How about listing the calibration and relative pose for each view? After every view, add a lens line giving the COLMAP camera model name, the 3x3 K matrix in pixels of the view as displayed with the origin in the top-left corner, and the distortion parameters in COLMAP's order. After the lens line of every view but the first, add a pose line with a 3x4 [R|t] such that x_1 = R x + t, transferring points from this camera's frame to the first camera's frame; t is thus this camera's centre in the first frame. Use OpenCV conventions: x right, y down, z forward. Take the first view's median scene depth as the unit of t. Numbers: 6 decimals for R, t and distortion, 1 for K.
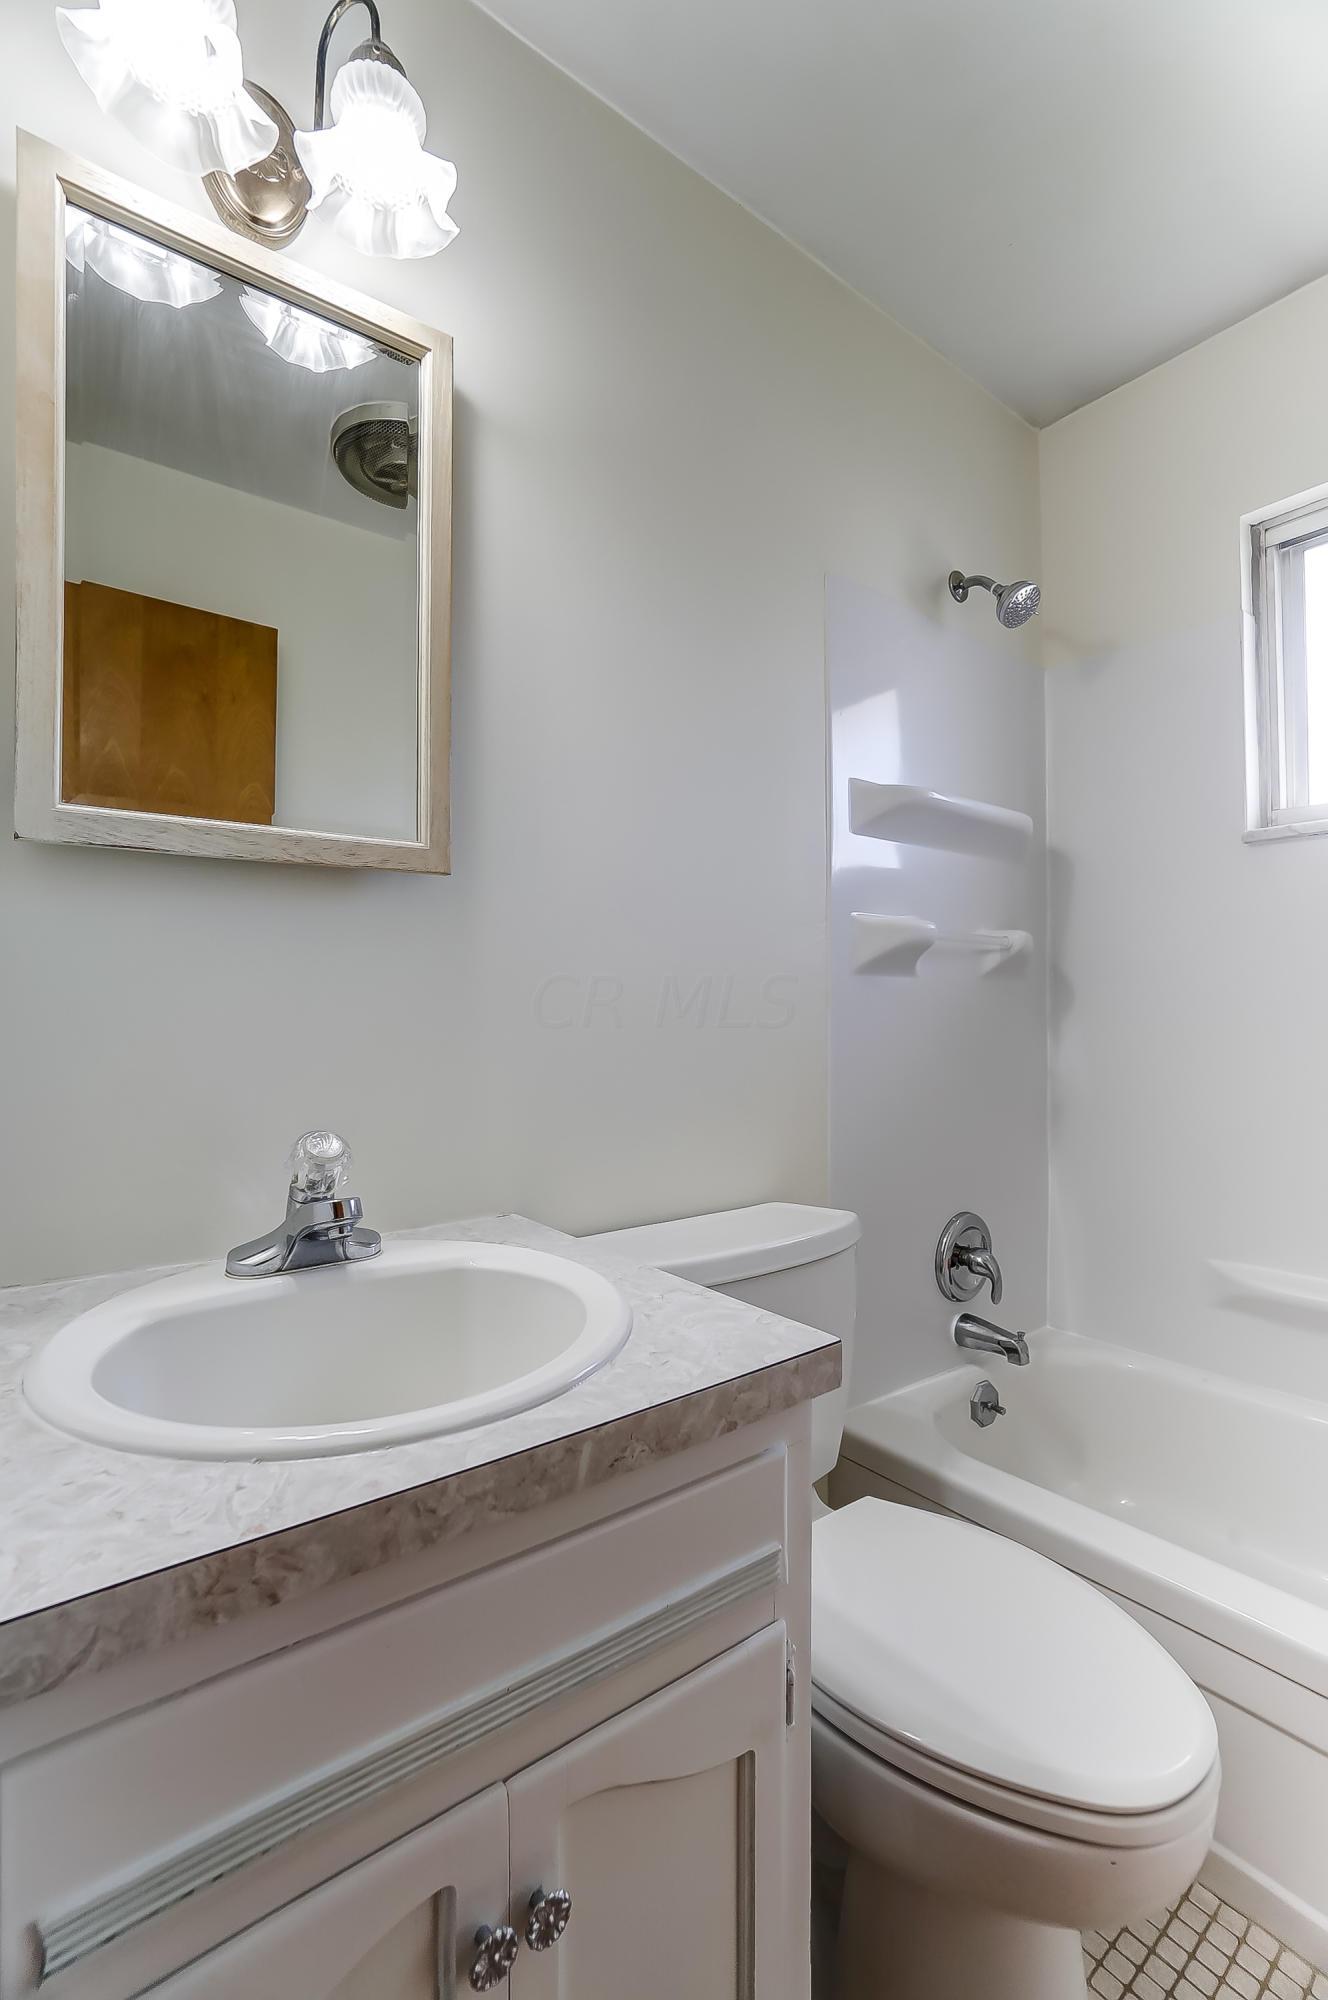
lens RADIAL K [[896.6, 0, 694.8], [0, 896.6, 1006.0], [0, 0, 1]] dist [-0.056584, 0.021245]
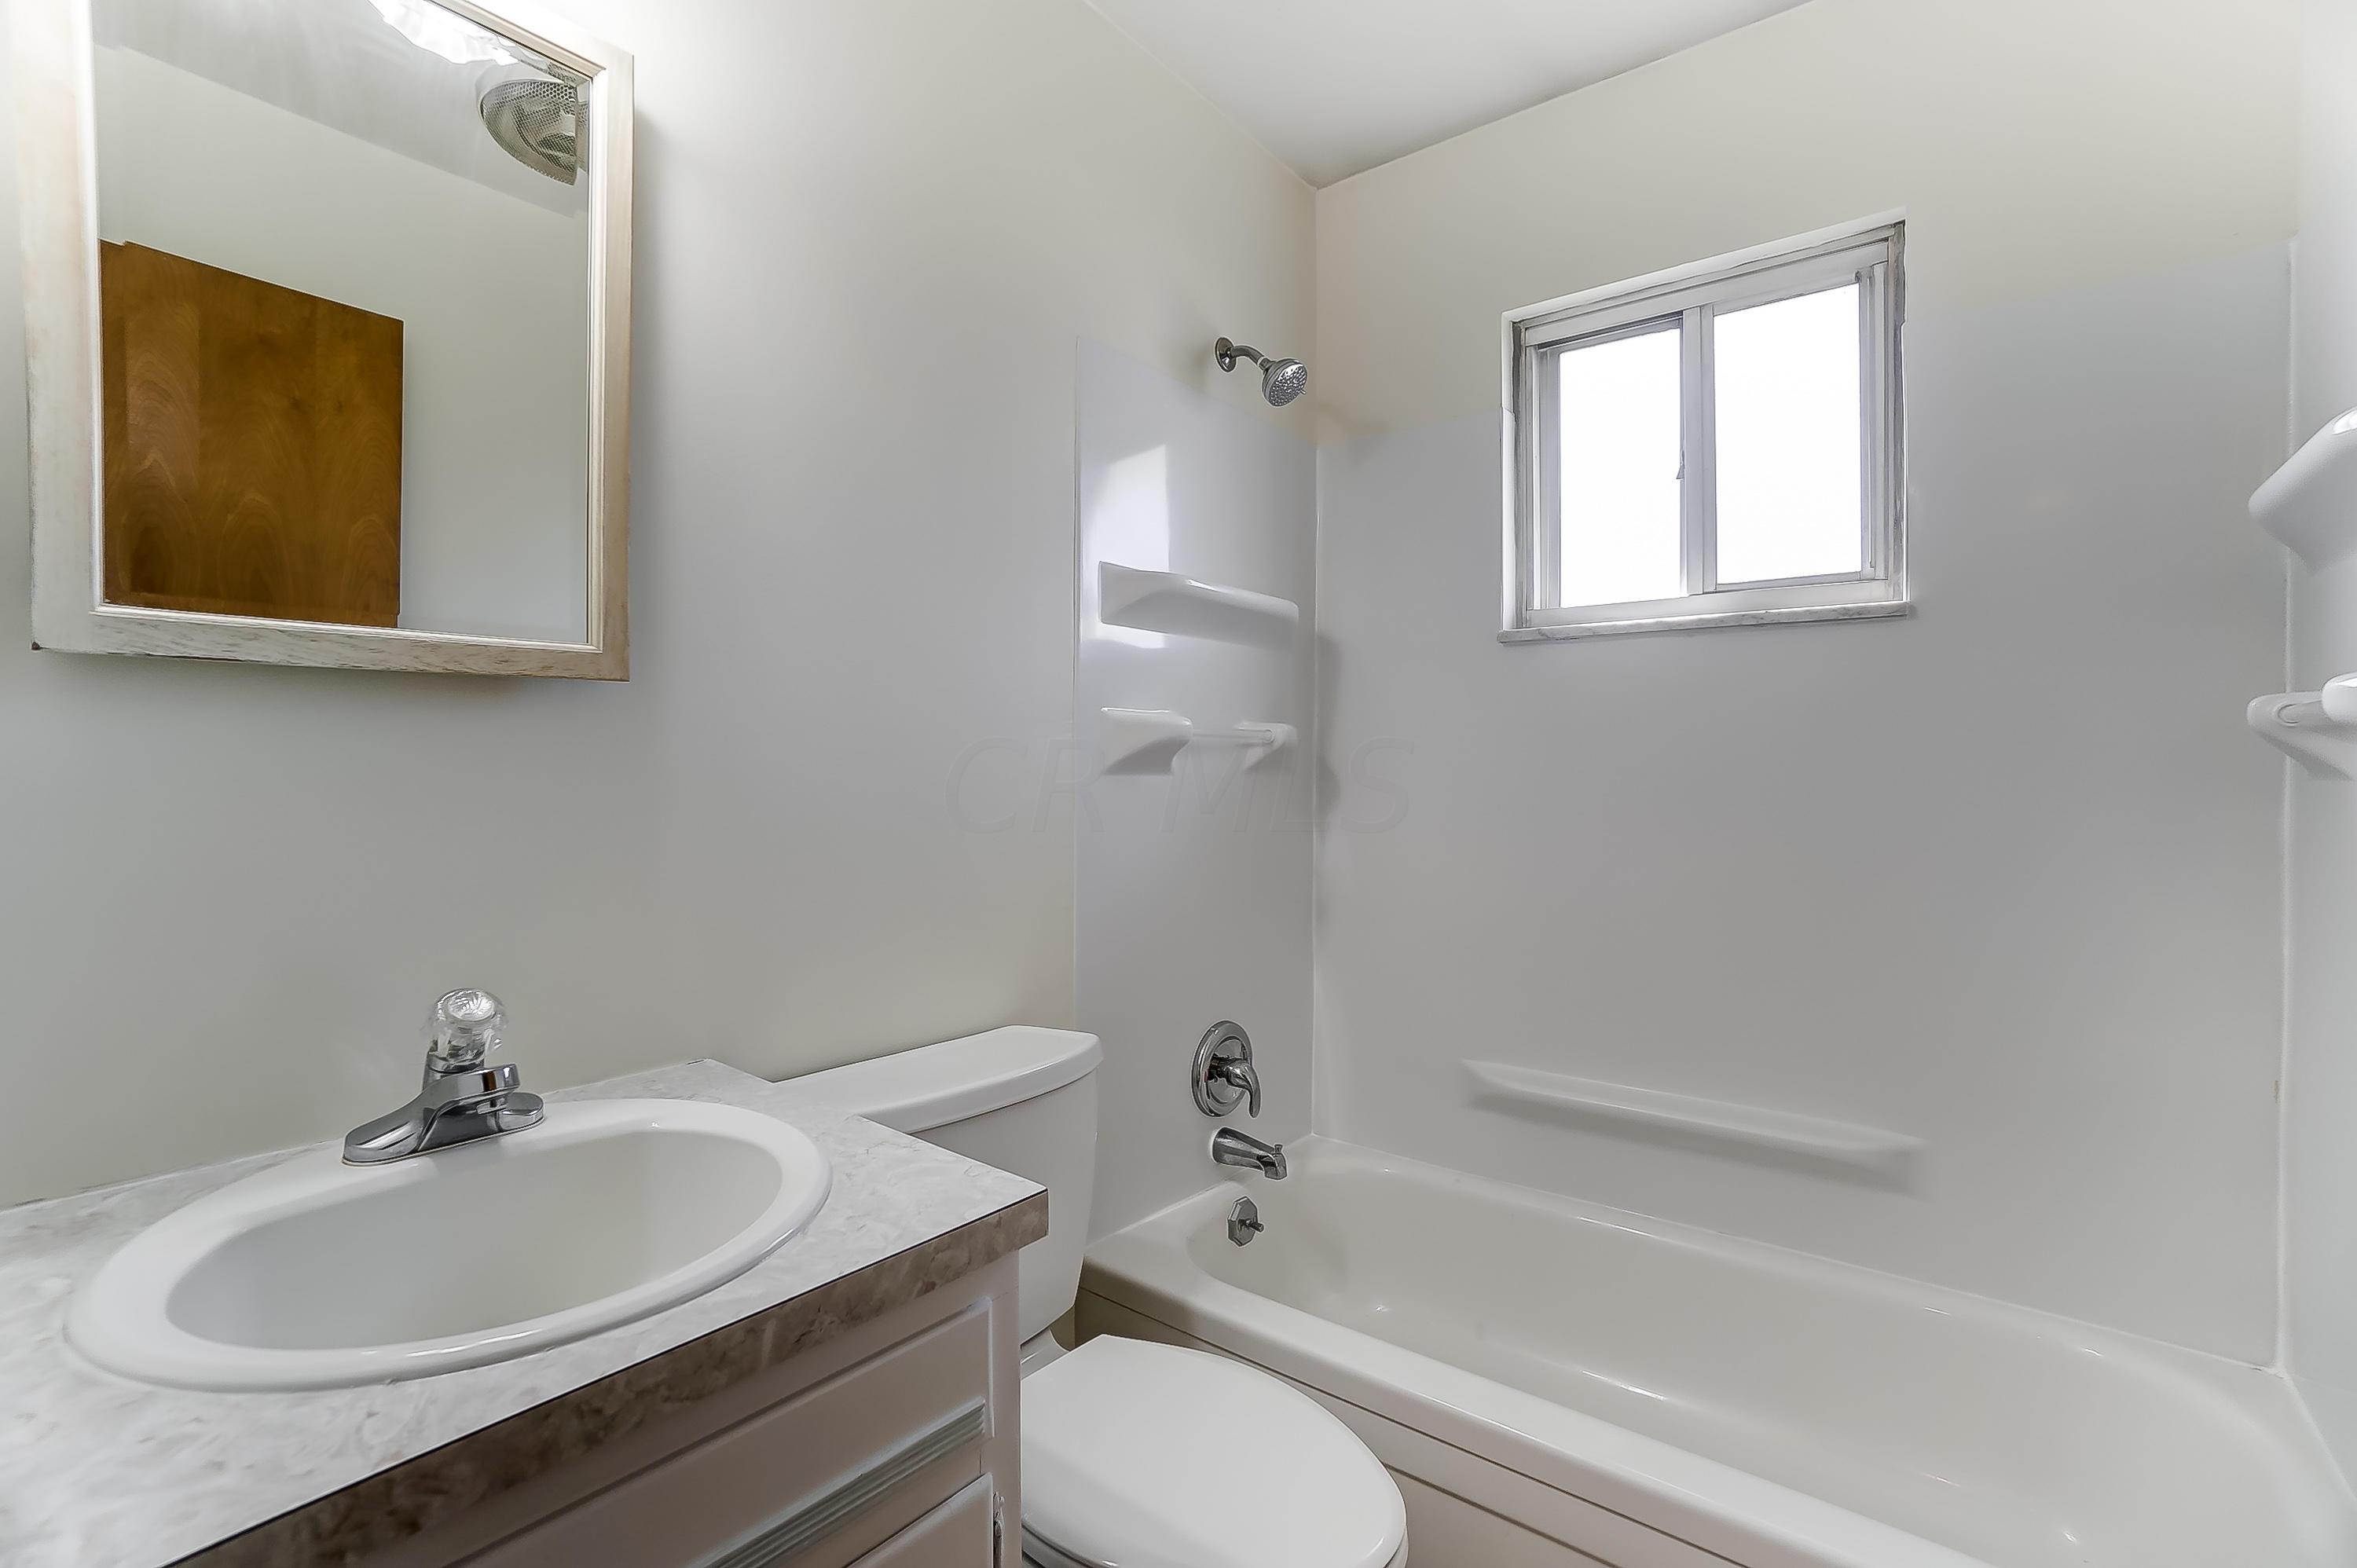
lens RADIAL K [[1056.6, 0, 1209.2], [0, 1056.6, 769.3], [0, 0, 1]] dist [-0.056584, 0.021245]
pose [[0.974549, 0.004434, 0.224130, 0.059674], [-0.008332, 0.999830, 0.016447, -0.091890], [-0.224019, -0.017896, 0.974420, -0.140373]]
